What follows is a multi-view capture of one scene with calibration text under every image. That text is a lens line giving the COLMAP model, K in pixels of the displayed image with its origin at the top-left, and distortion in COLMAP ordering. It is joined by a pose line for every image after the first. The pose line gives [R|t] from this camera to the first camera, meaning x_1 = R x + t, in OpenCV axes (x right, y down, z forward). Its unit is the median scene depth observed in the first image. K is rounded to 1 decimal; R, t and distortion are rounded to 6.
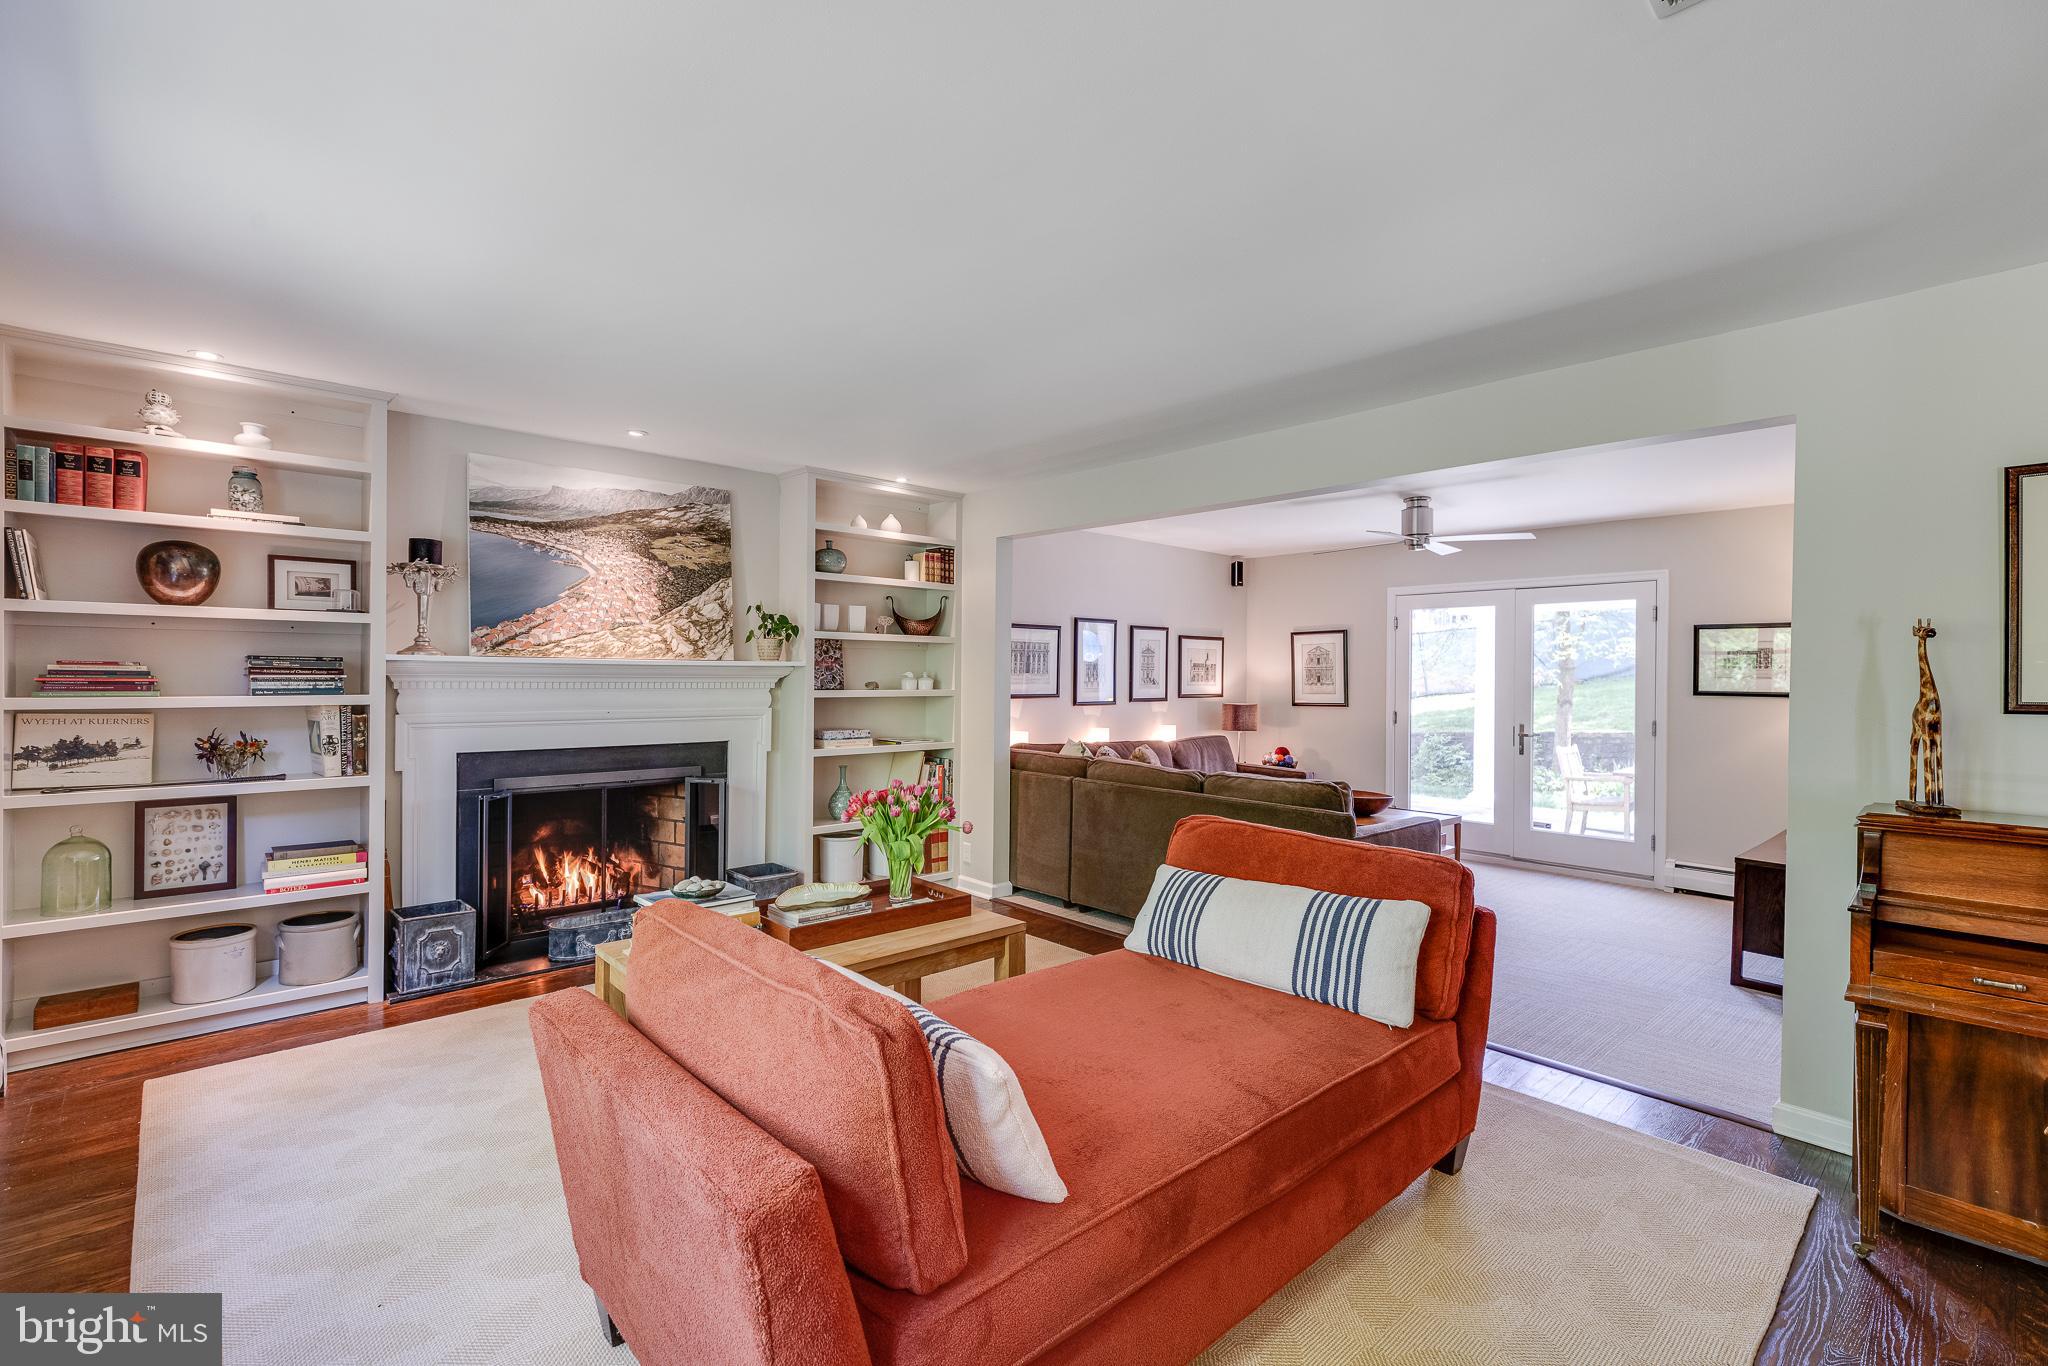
lens RADIAL K [[922.3, 0, 1021.5], [0, 922.3, 683.9], [0, 0, 1]] dist [0.006435, 0.000048]
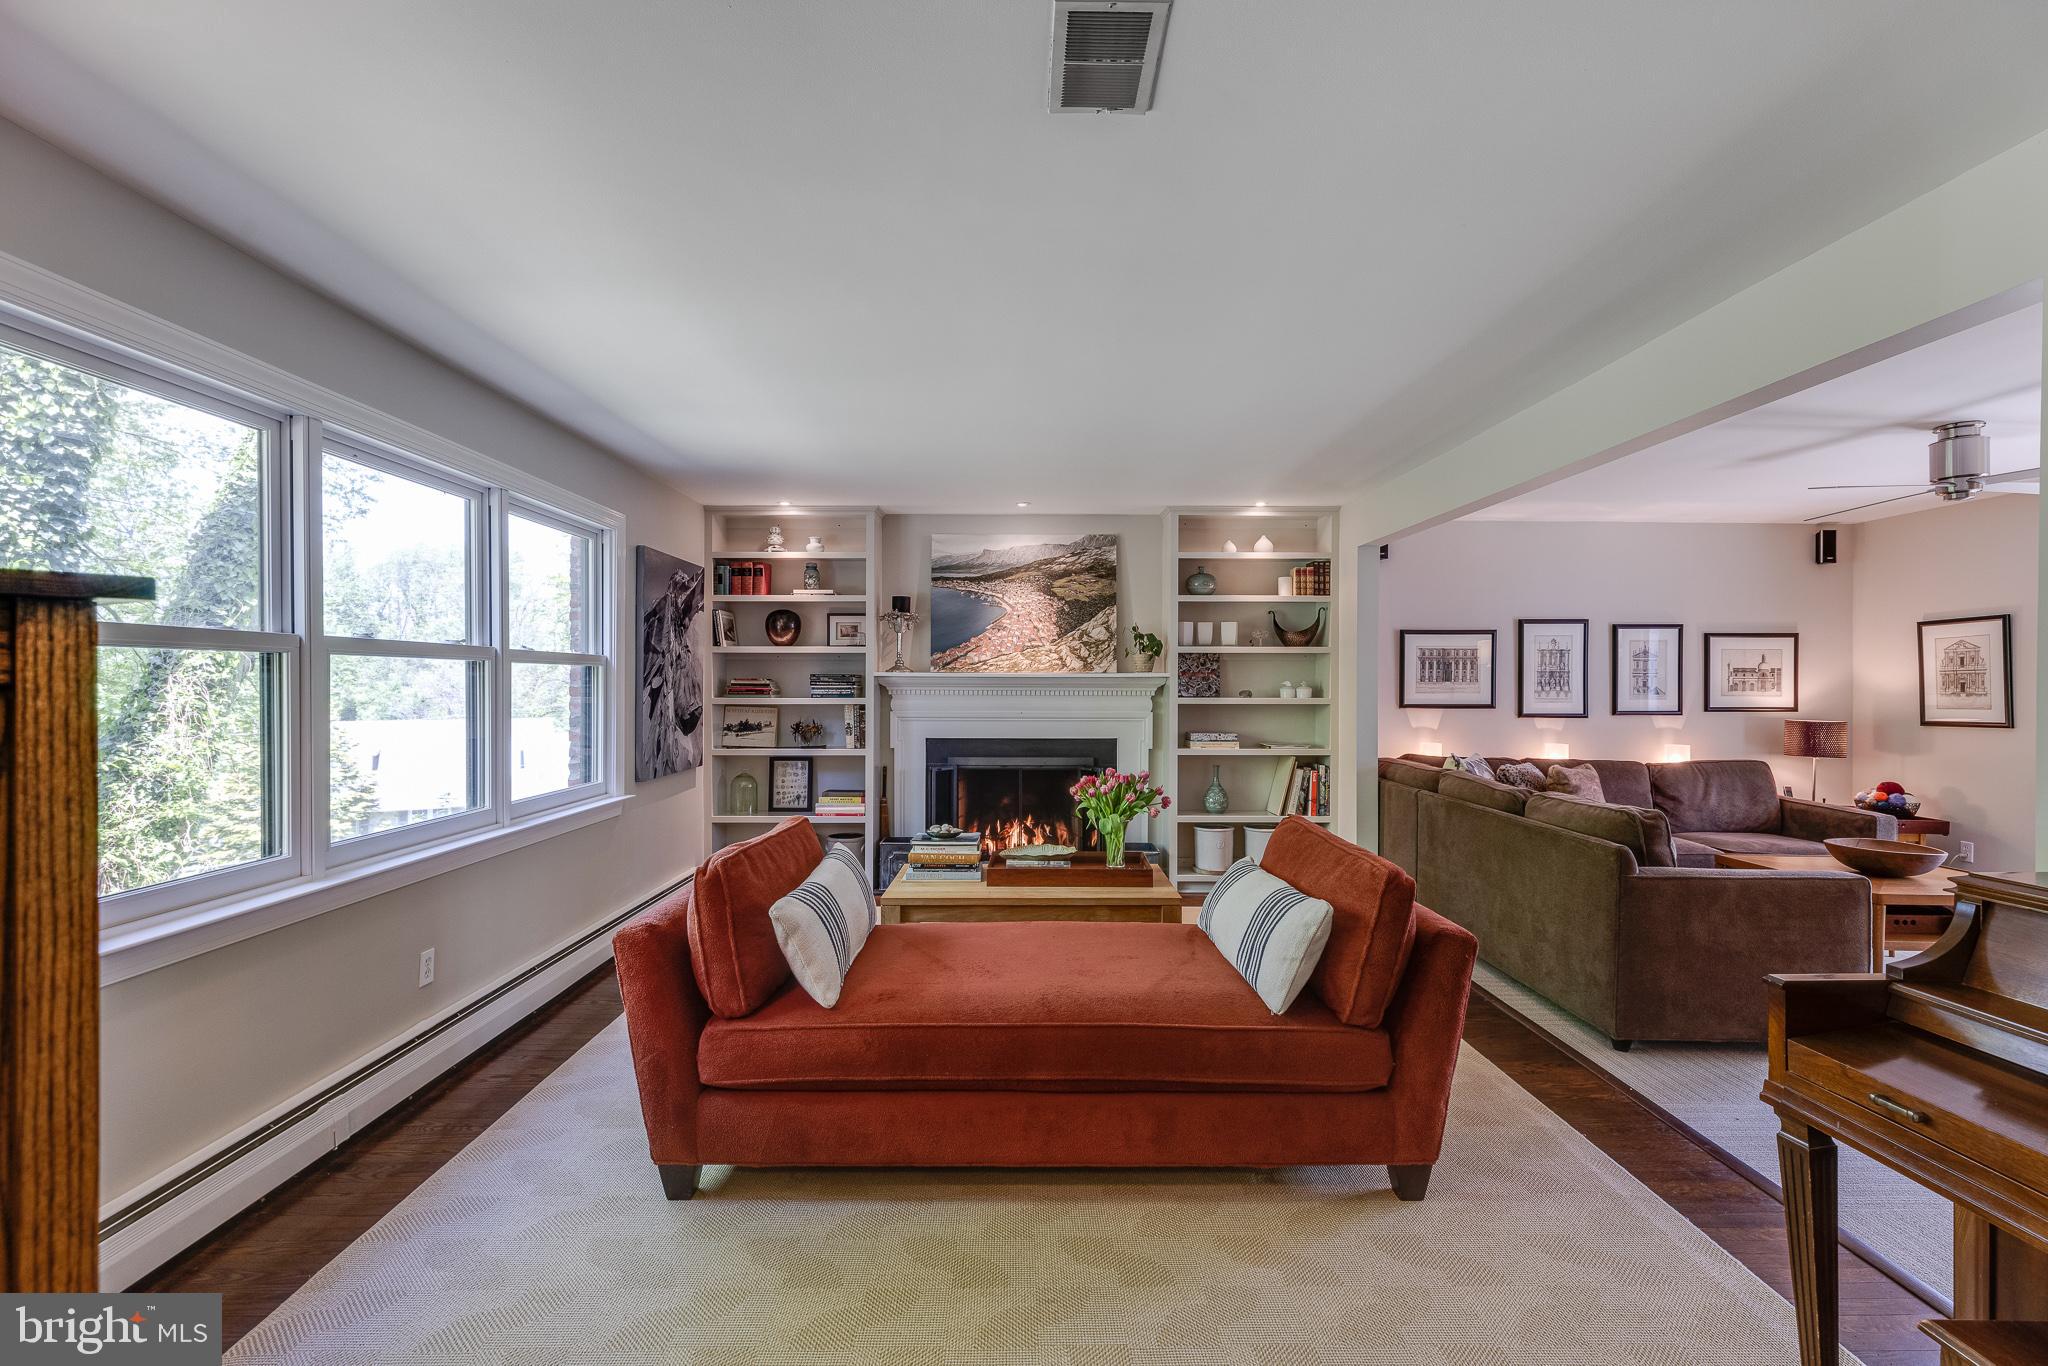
lens RADIAL K [[922.3, 0, 1024.5], [0, 922.3, 688.7], [0, 0, 1]] dist [0.006435, 0.000048]
pose [[0.737503, -0.002670, -0.675338, 0.427850], [-0.003490, 0.999964, -0.007764, 0.005569], [0.675335, 0.008083, 0.737467, 0.013935]]
